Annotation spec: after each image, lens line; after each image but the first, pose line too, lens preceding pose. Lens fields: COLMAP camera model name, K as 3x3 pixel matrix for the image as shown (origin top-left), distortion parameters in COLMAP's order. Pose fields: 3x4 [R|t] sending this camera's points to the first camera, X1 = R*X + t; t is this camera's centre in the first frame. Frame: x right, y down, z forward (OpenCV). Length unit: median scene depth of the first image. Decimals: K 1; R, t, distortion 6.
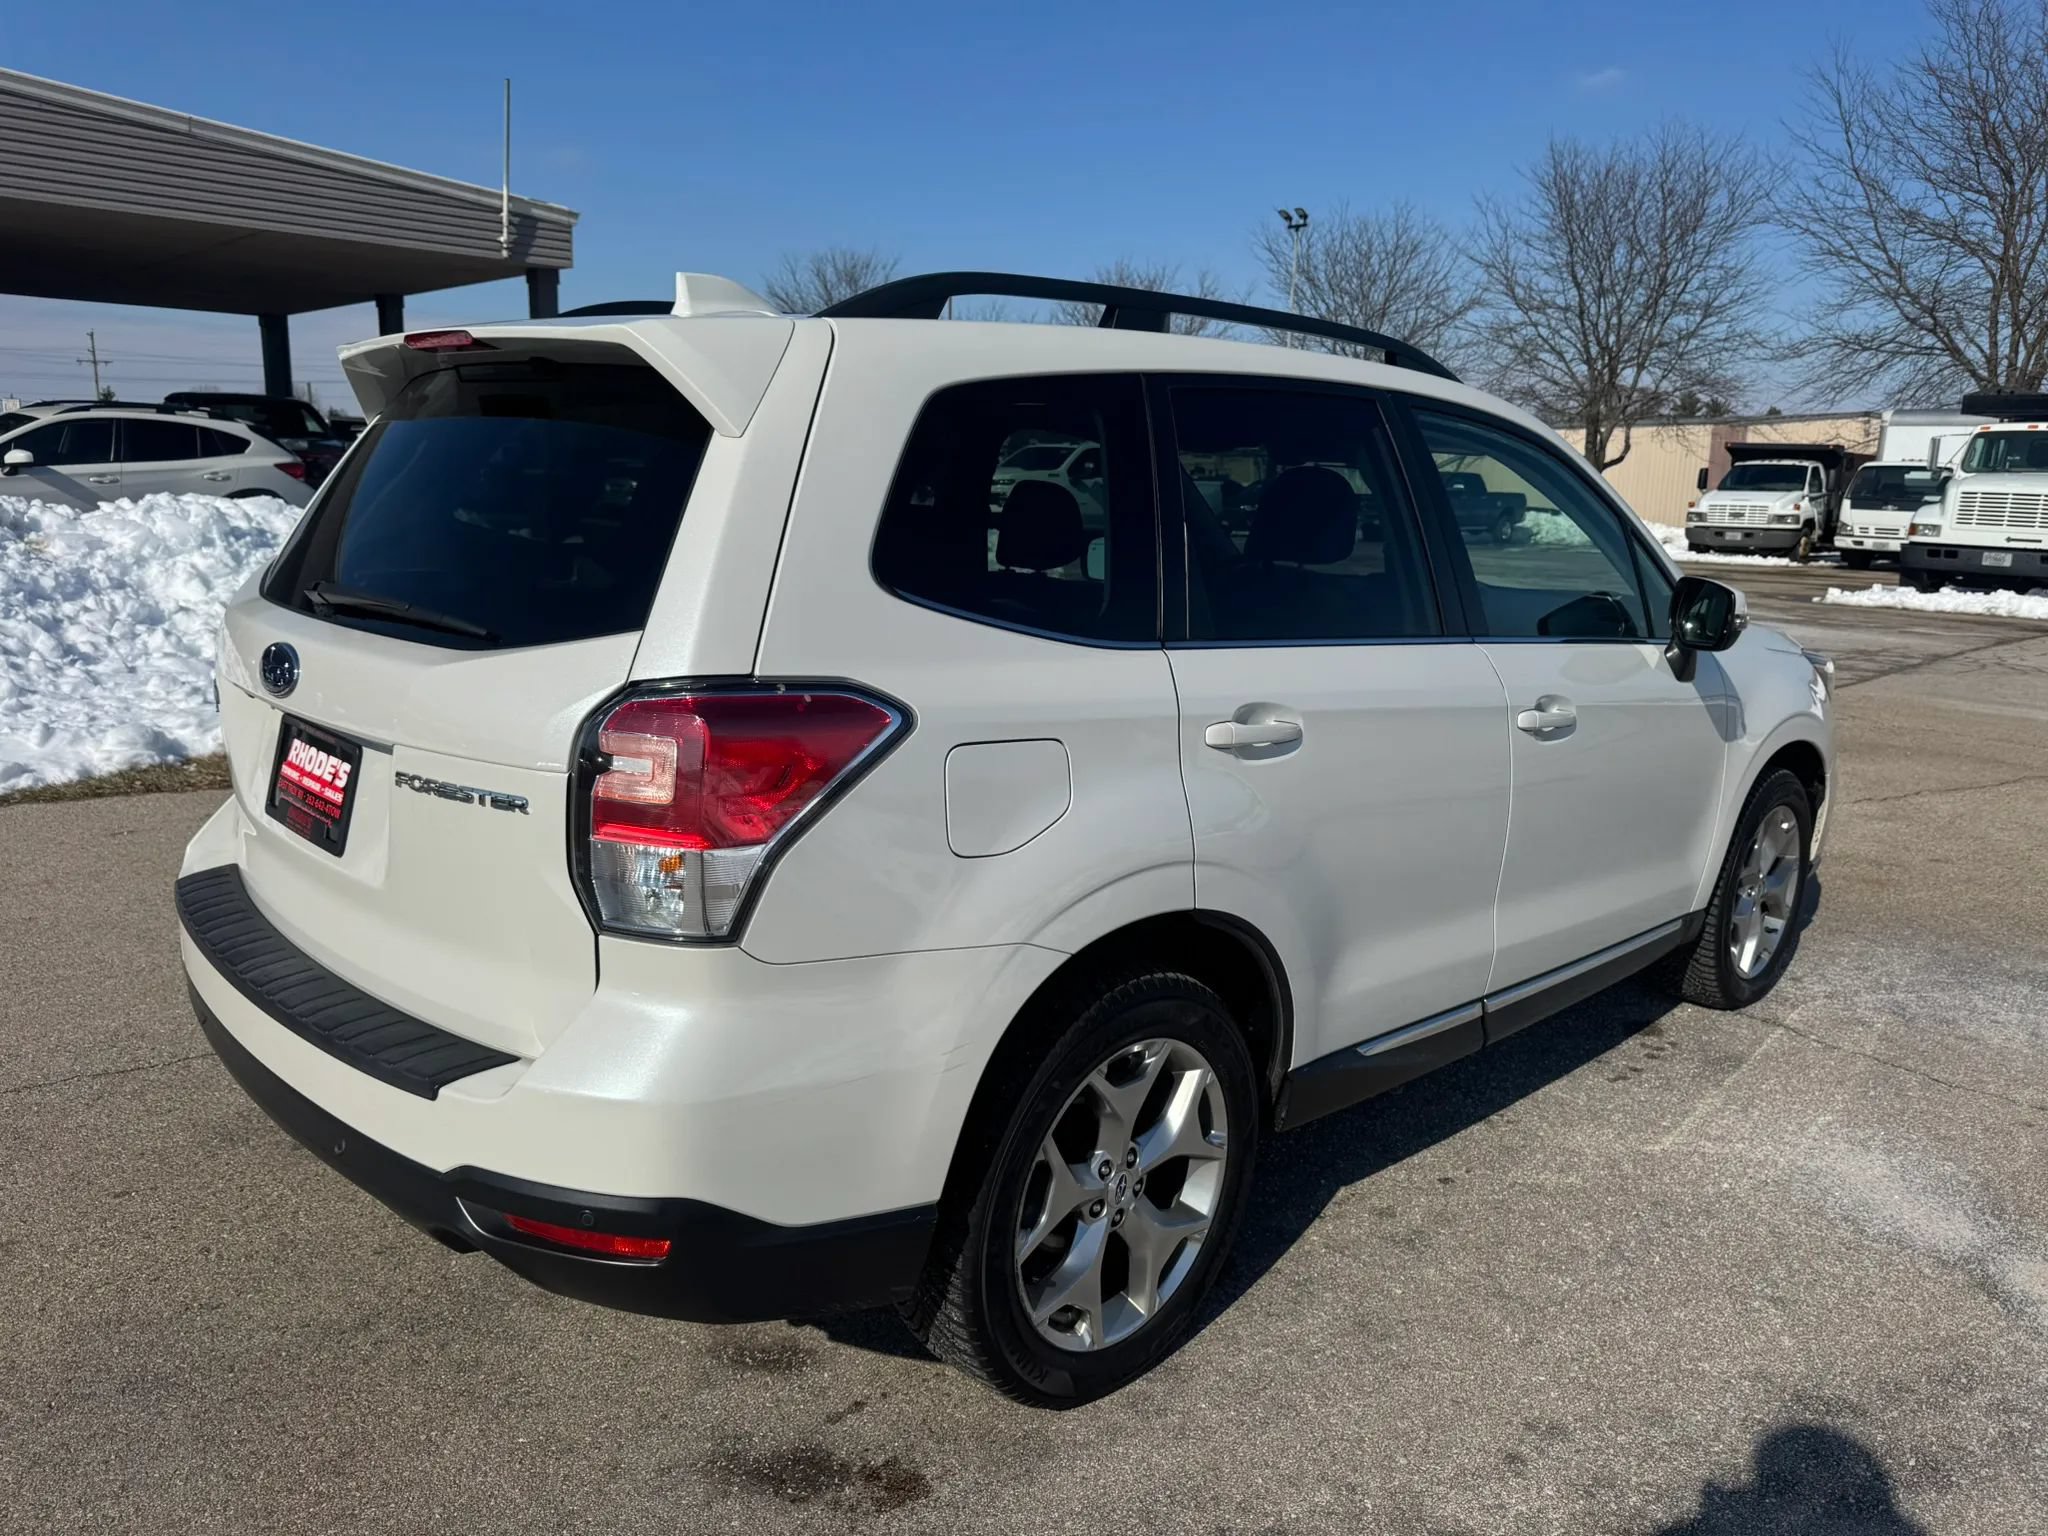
lens RADIAL K [[1457.4, 0, 1023.0], [0, 1457.4, 786.6], [0, 0, 1]] dist [0.029686, -0.037749]
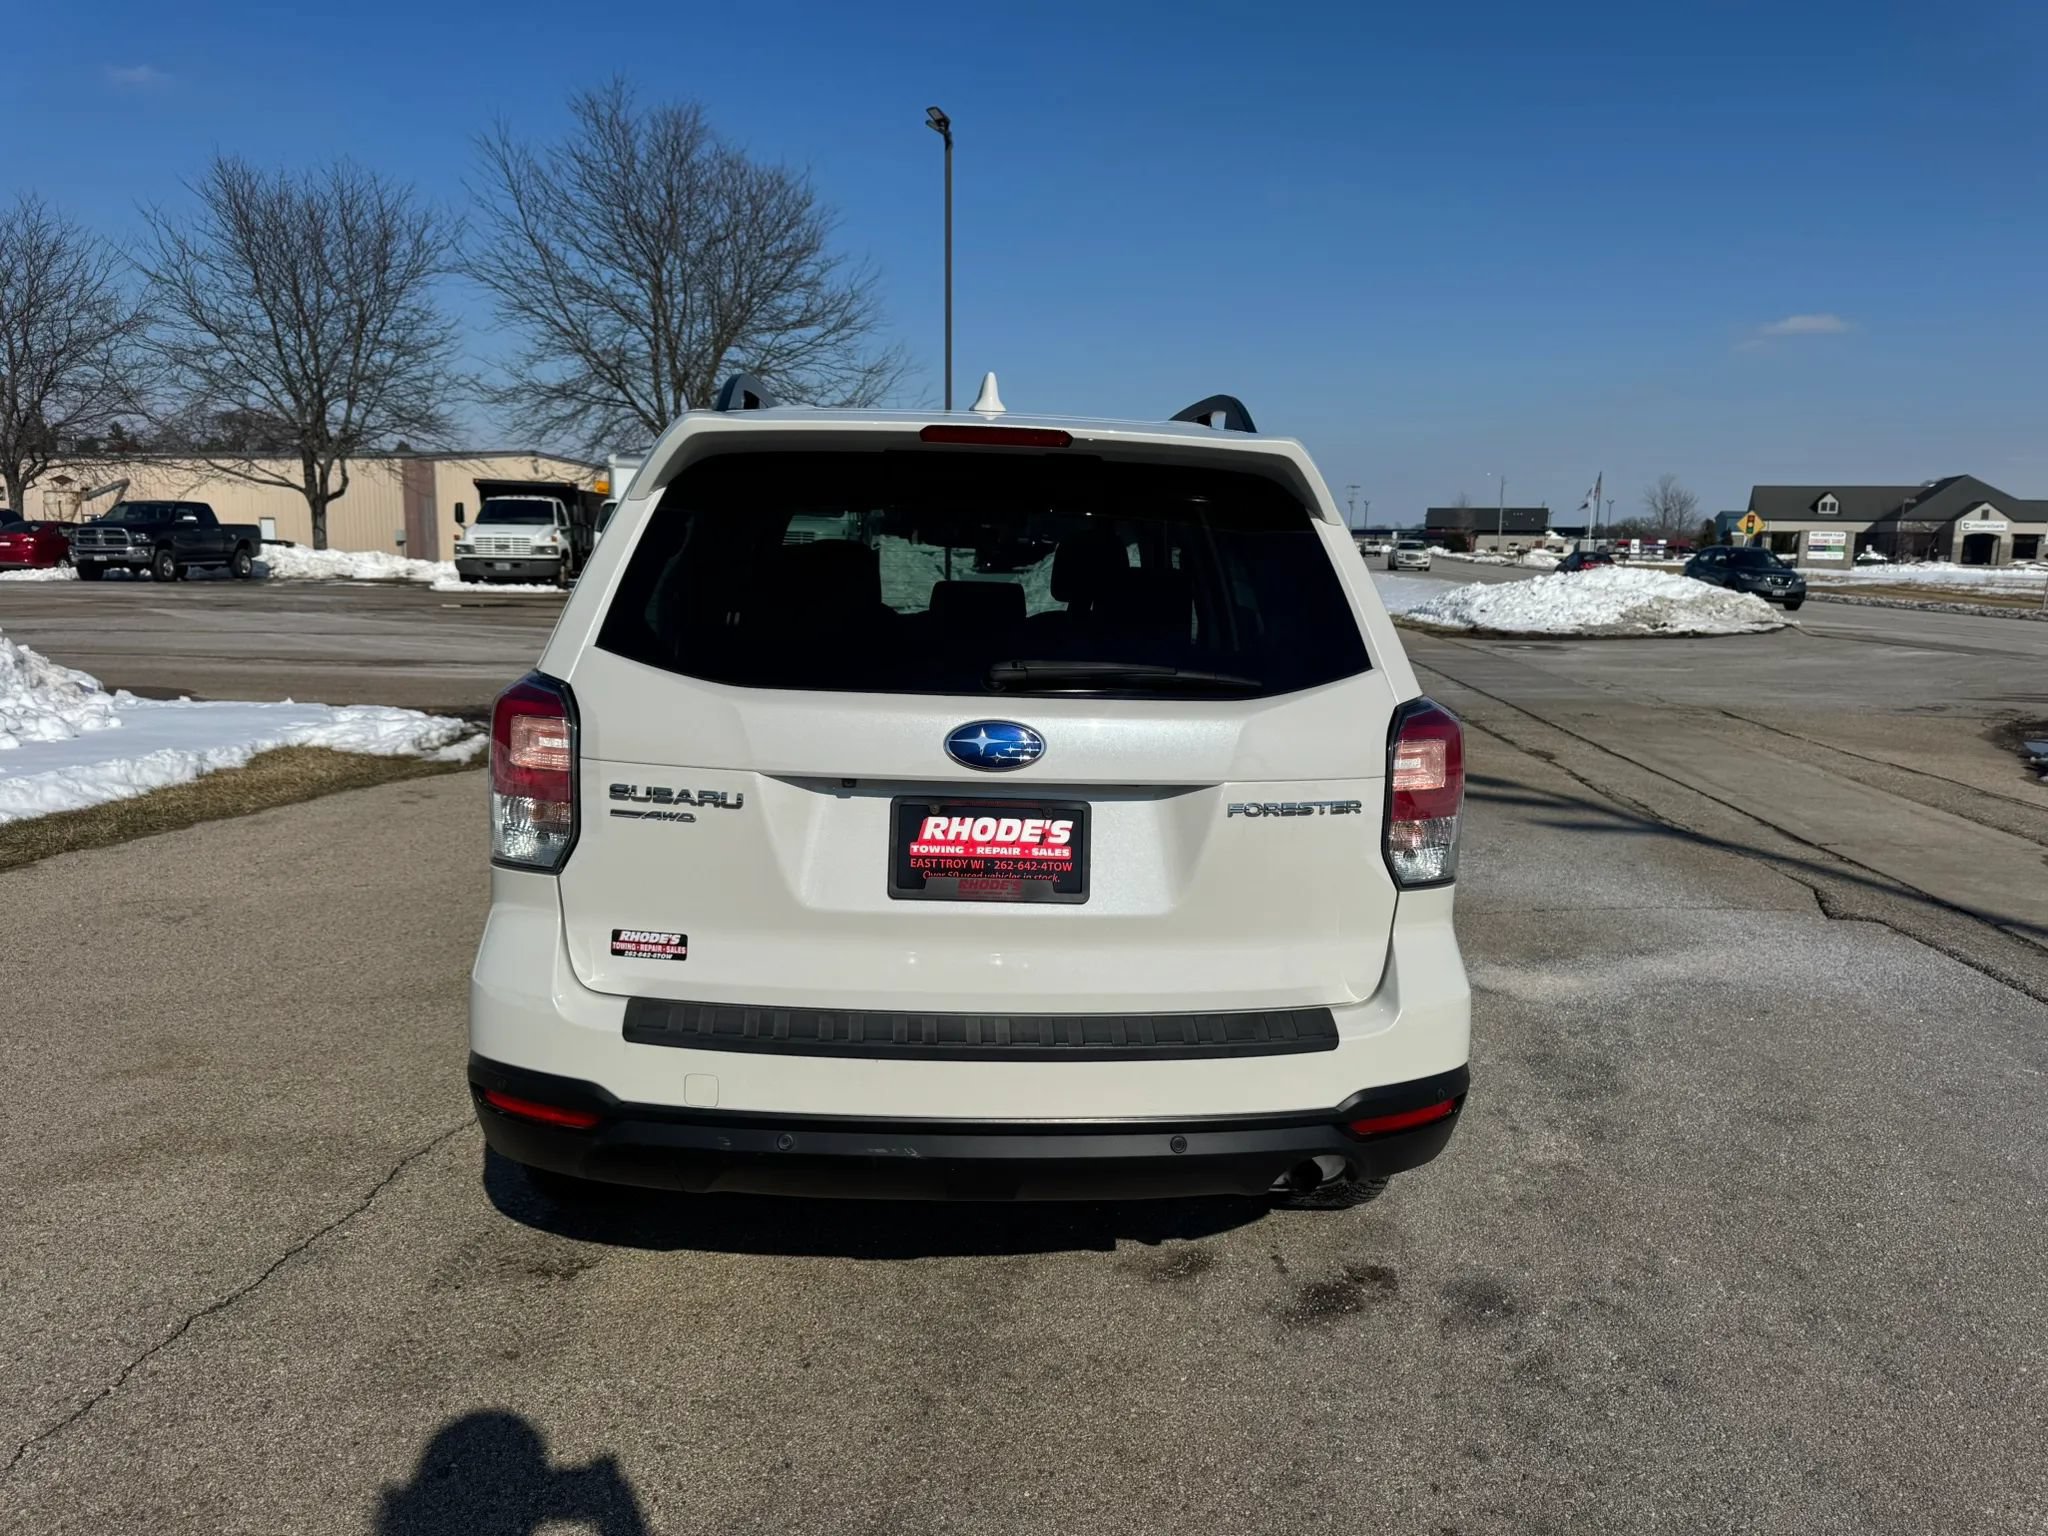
lens RADIAL K [[1457.4, 0, 1021.7], [0, 1457.4, 787.3], [0, 0, 1]] dist [0.029686, -0.037749]
pose [[0.648246, -0.140763, 0.748306, -0.089885], [0.155172, 0.986562, 0.051158, -0.007018], [-0.745452, 0.082953, 0.661378, 0.021137]]
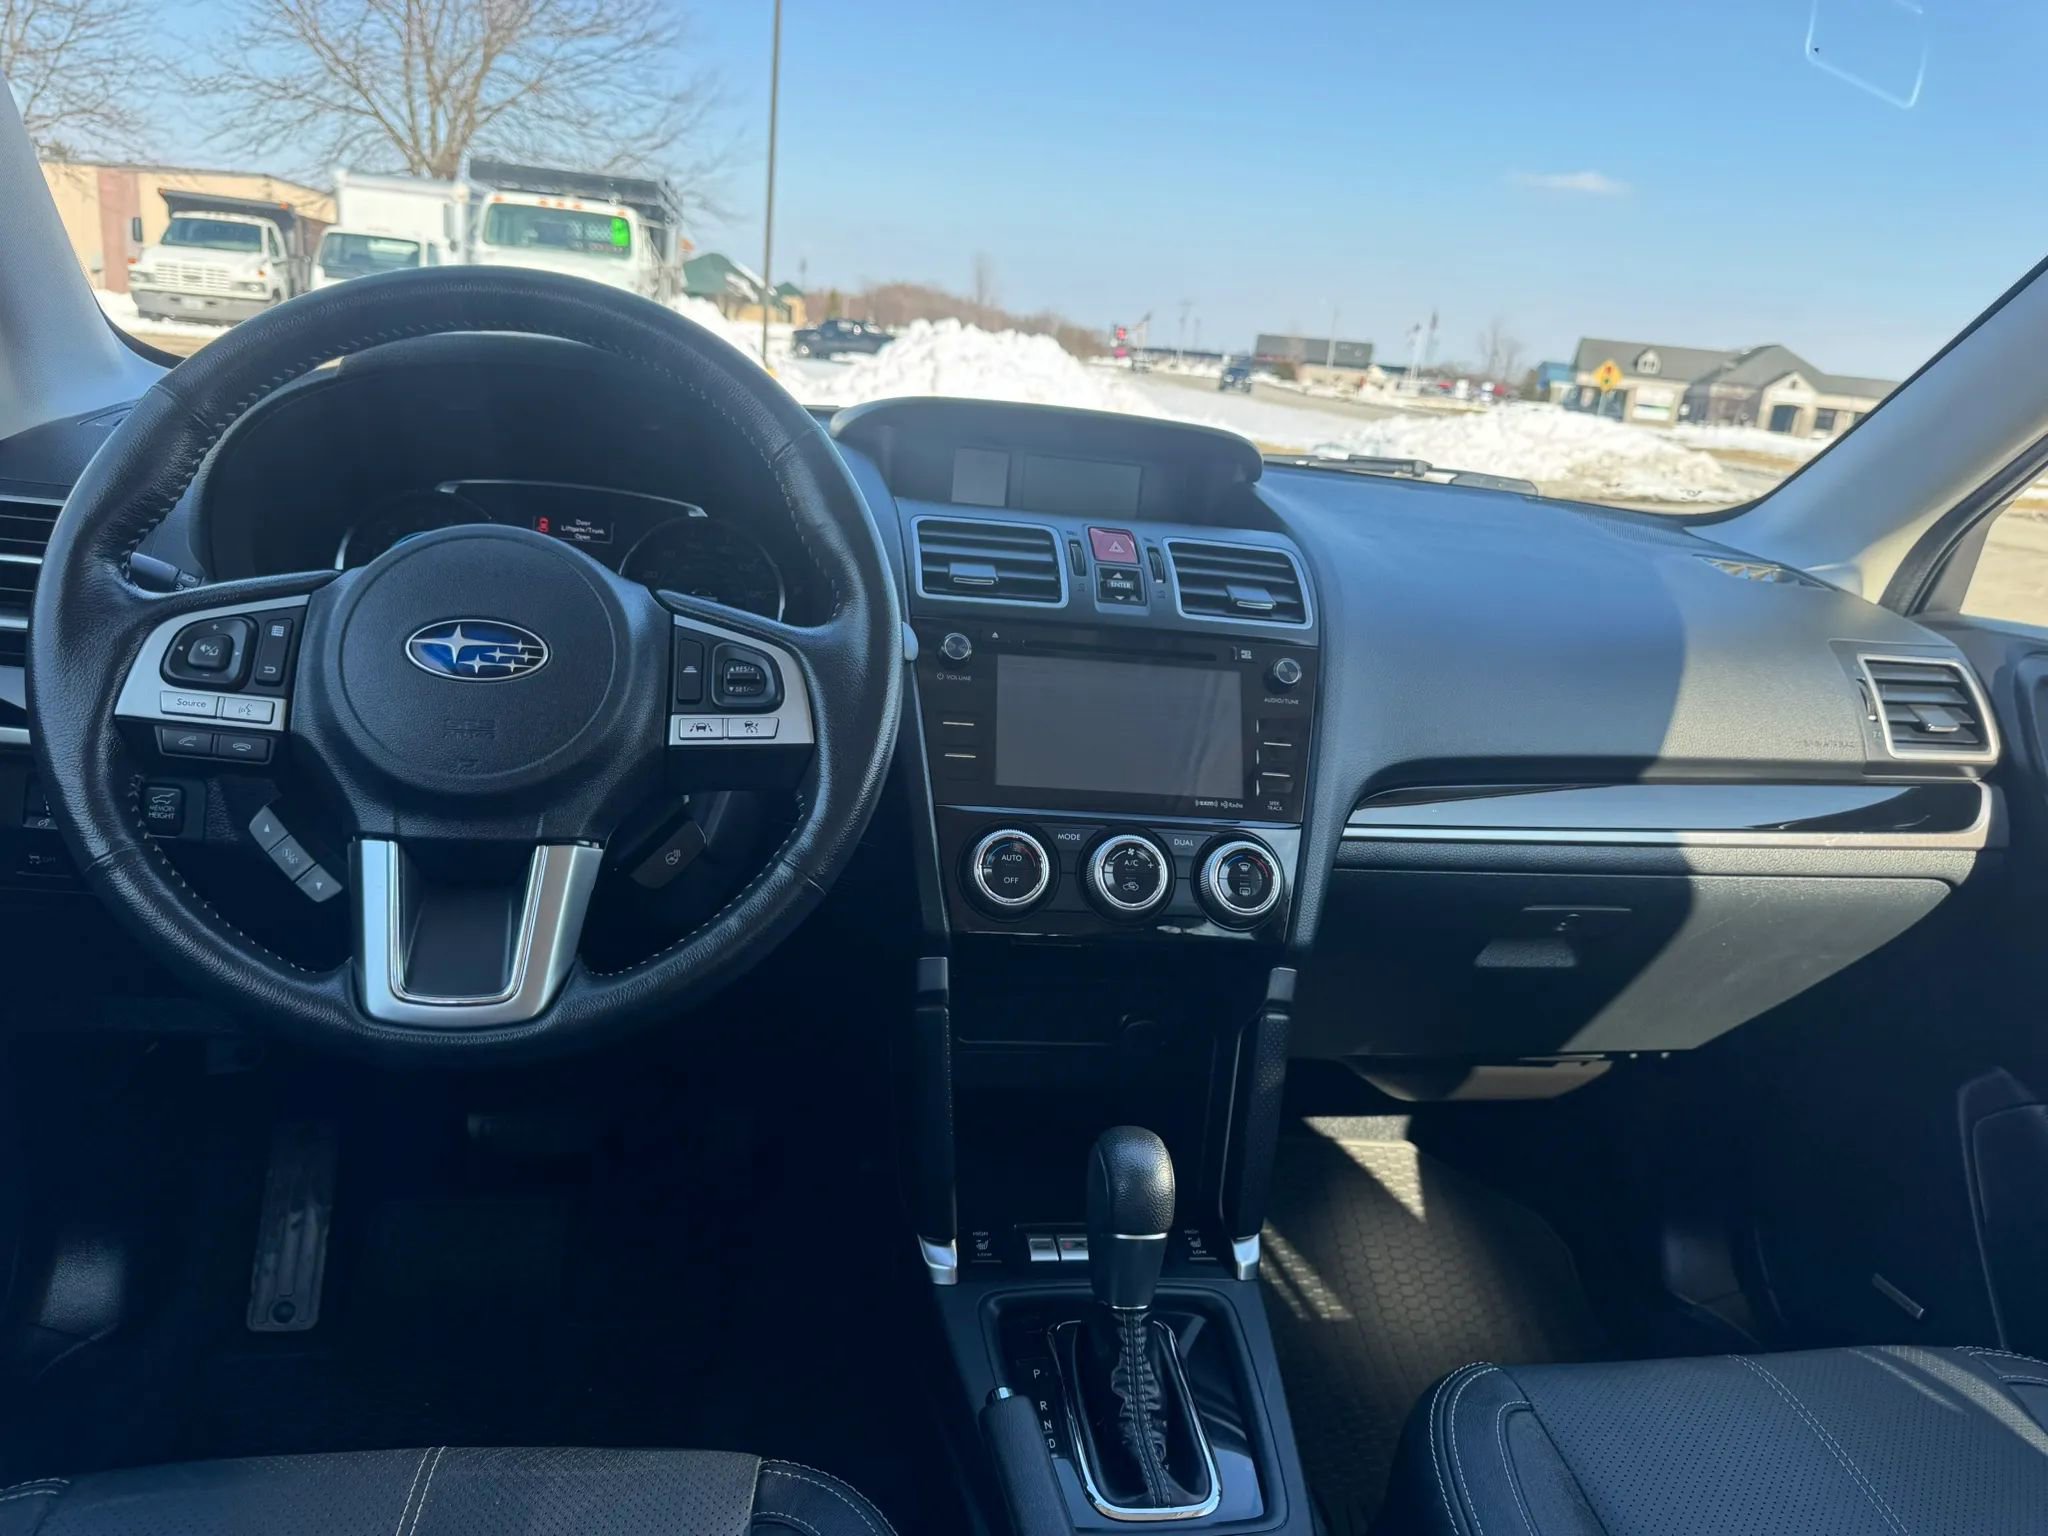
lens RADIAL K [[1457.4, 0, 1016.8], [0, 1457.4, 779.3], [0, 0, 1]] dist [0.029686, -0.037749]
pose [[0.551267, -0.207086, 0.808220, 0.005018], [0.090259, 0.977824, 0.188980, -0.018251], [-0.829432, -0.031230, 0.557733, 0.119250]]
